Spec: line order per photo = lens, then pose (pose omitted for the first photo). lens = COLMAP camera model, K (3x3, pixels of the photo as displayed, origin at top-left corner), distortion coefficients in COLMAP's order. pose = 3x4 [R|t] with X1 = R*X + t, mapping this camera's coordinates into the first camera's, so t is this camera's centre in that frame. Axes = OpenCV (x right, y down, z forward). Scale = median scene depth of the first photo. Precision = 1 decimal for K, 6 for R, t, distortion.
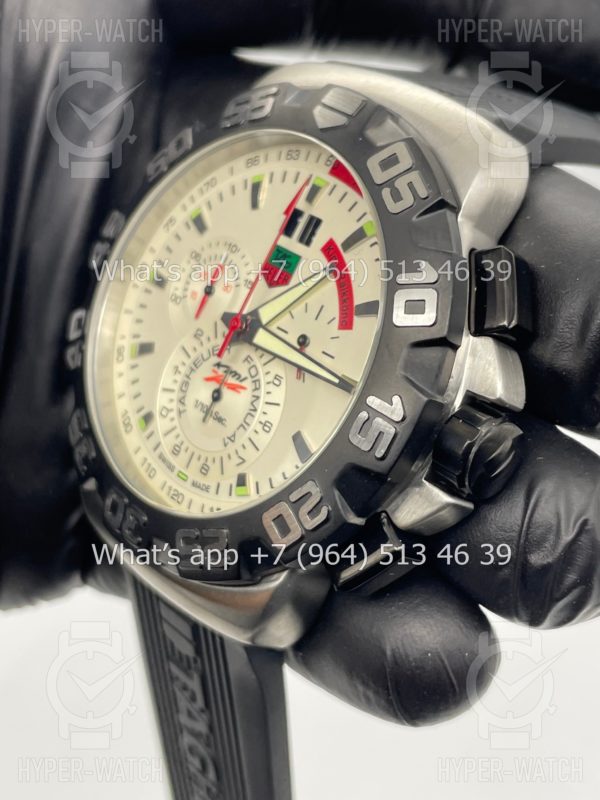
lens RADIAL K [[1349.3, 0, 300.0], [0, 1349.3, 400.0], [0, 0, 1]] dist [0.002195, -0.031415]
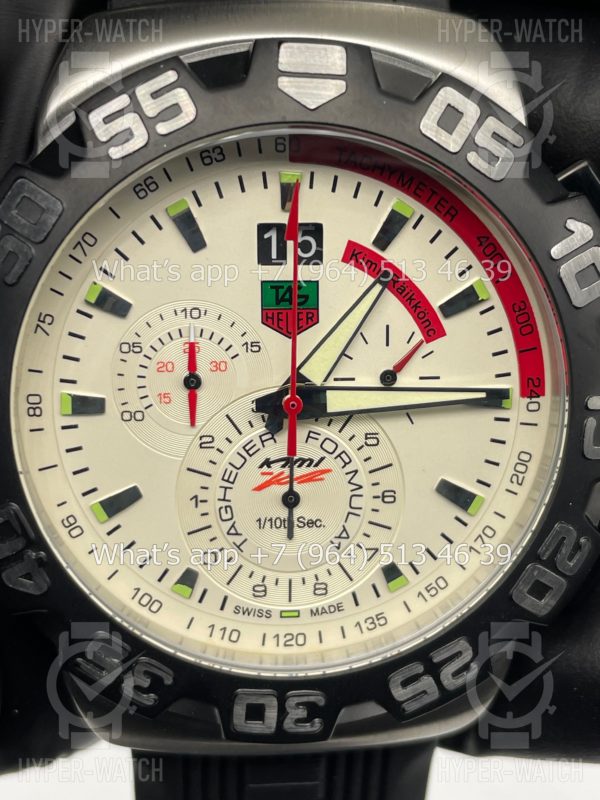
lens RADIAL K [[1288.3, 0, 302.5], [0, 1288.3, 400.3], [0, 0, 1]] dist [0.165365, -0.136631]
pose [[0.613941, -0.529725, 0.585208, -0.447543], [0.374178, 0.848094, 0.375137, -0.315649], [-0.695031, -0.011340, 0.718891, 0.491197]]
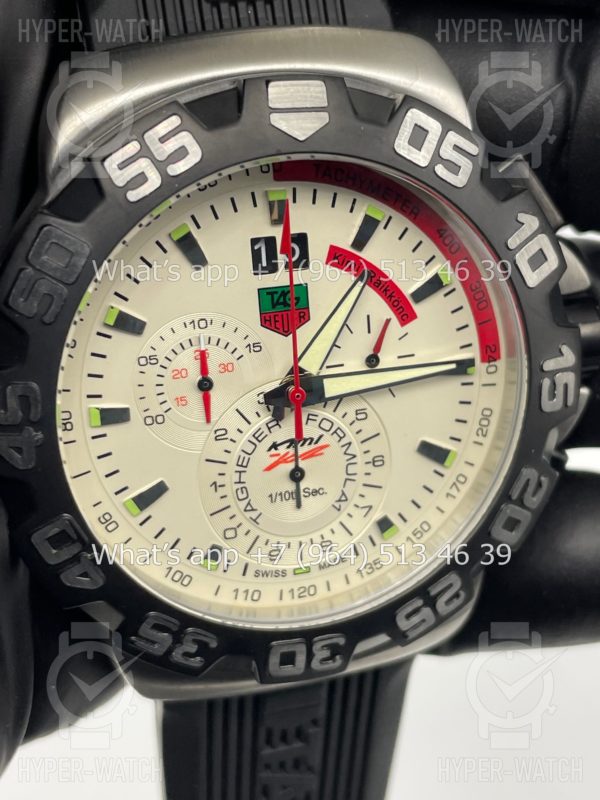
lens RADIAL K [[1288.3, 0, 302.5], [0, 1288.3, 400.3], [0, 0, 1]] dist [0.165365, -0.136631]
pose [[0.452365, -0.651019, 0.609542, -0.527044], [0.382542, 0.759044, 0.526795, -0.467159], [-0.805622, -0.005128, 0.592407, 0.523455]]
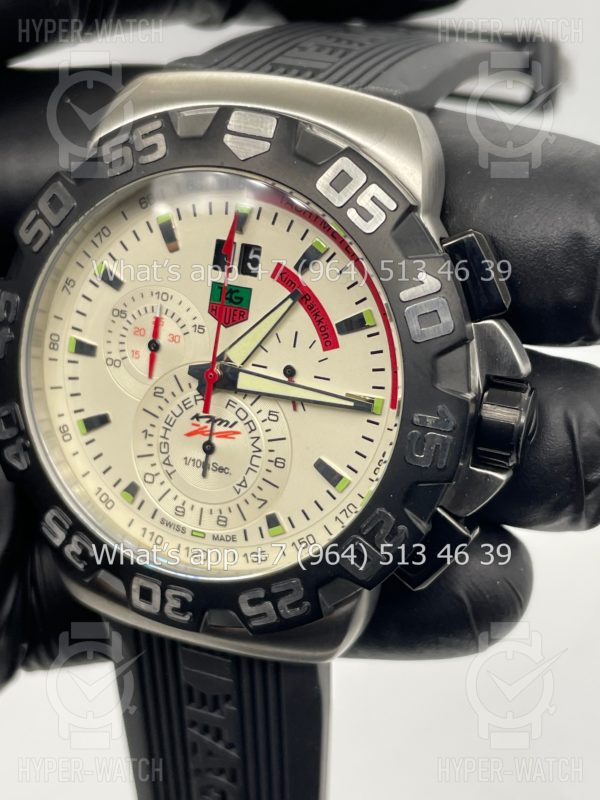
lens RADIAL K [[1288.3, 0, 302.5], [0, 1288.3, 400.3], [0, 0, 1]] dist [0.165365, -0.136631]
pose [[0.883485, -0.359182, 0.300738, -0.273953], [0.302610, 0.927632, 0.218921, -0.222445], [-0.357606, -0.102407, 0.928241, 0.107555]]
